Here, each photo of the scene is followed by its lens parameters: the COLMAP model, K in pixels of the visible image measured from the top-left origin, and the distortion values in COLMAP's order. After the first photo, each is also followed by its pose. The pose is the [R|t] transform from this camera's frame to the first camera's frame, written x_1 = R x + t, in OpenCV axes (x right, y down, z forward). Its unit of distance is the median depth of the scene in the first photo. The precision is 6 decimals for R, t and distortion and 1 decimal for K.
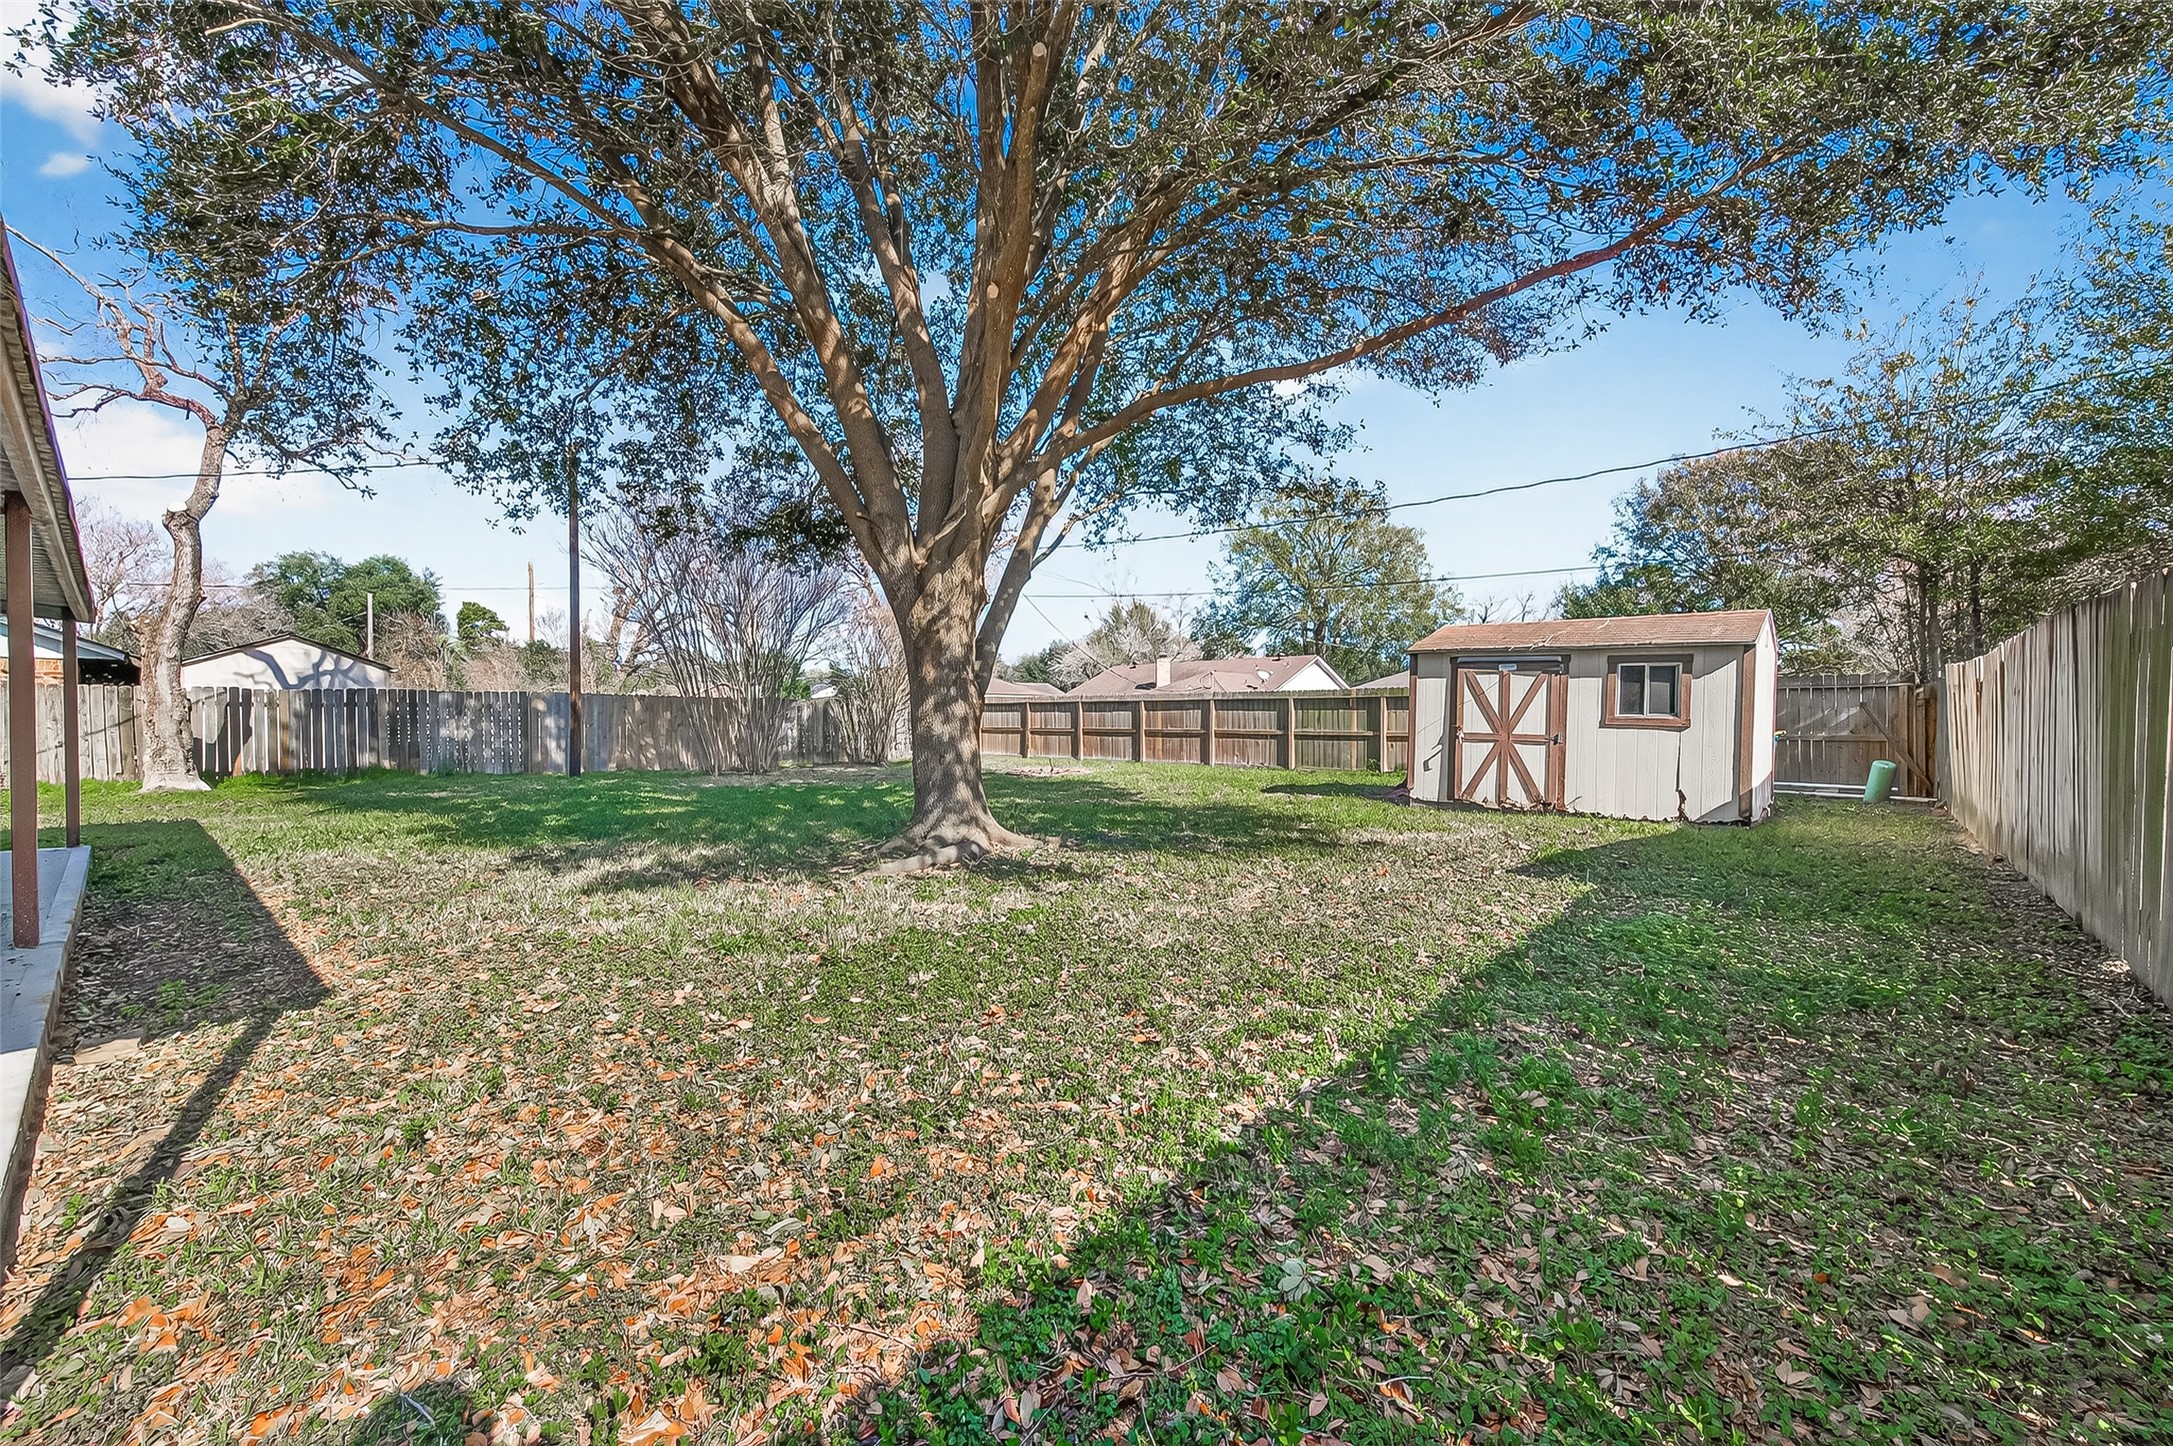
lens RADIAL K [[852.3, 0, 1089.9], [0, 852.3, 723.6], [0, 0, 1]] dist [0.003925, -0.001236]
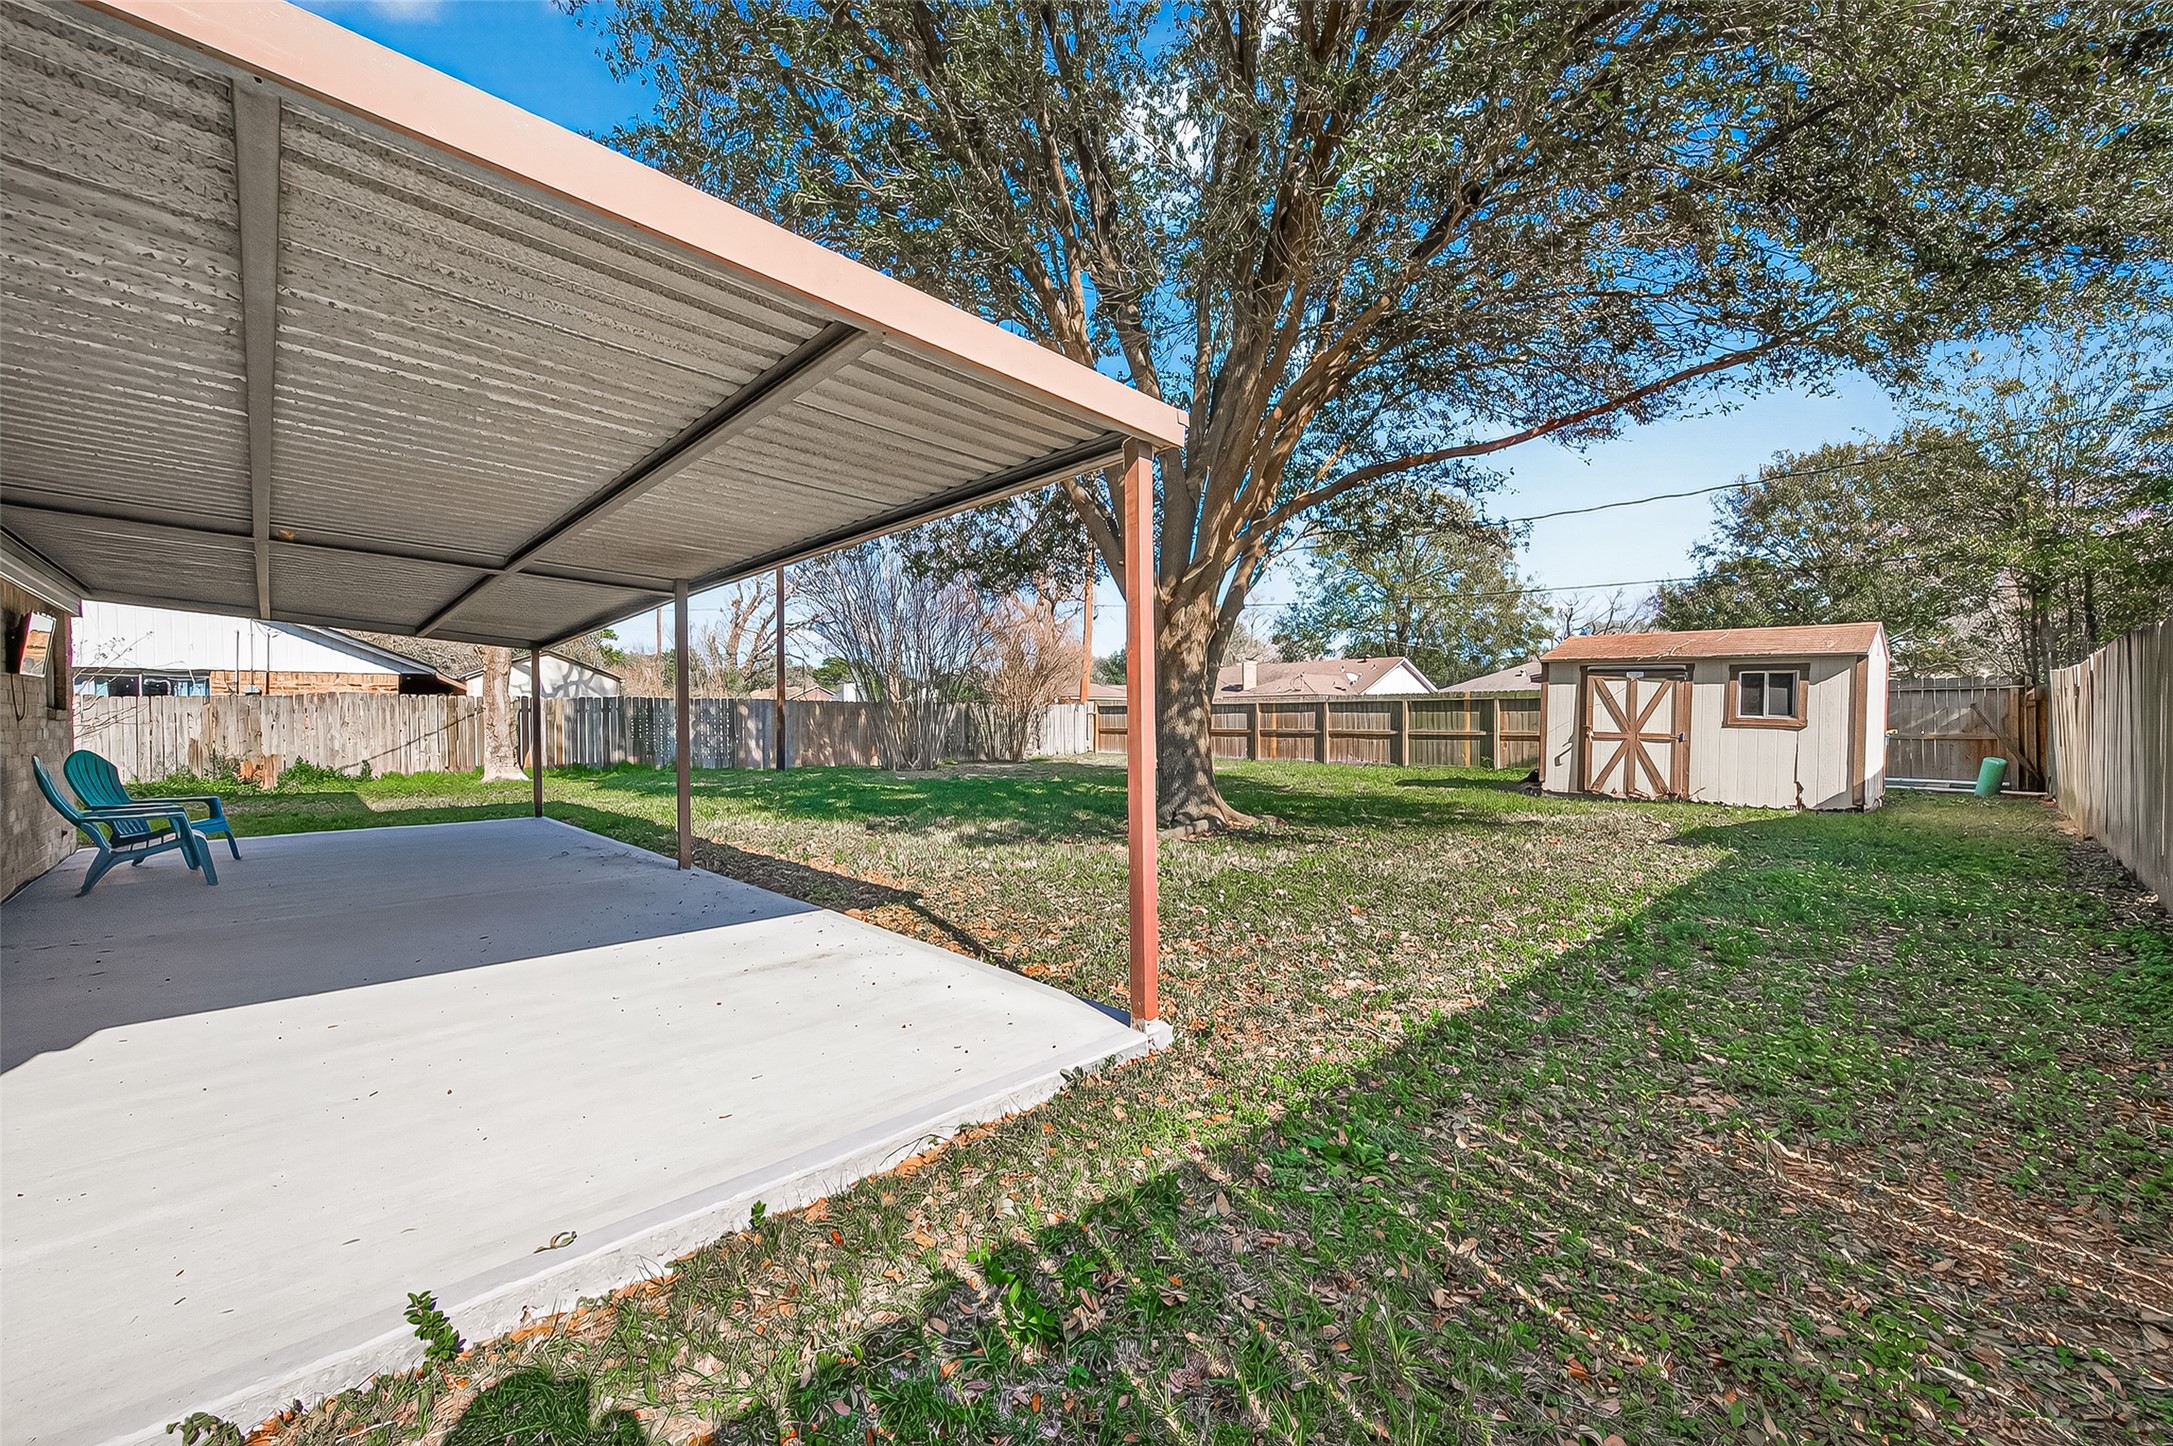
lens RADIAL K [[852.3, 0, 1083.3], [0, 852.3, 723.1], [0, 0, 1]] dist [0.003925, -0.001236]
pose [[0.996816, -0.002440, -0.079694, -0.134553], [0.002286, 0.999995, -0.002025, -0.000509], [0.079698, 0.001836, 0.996817, -0.170641]]
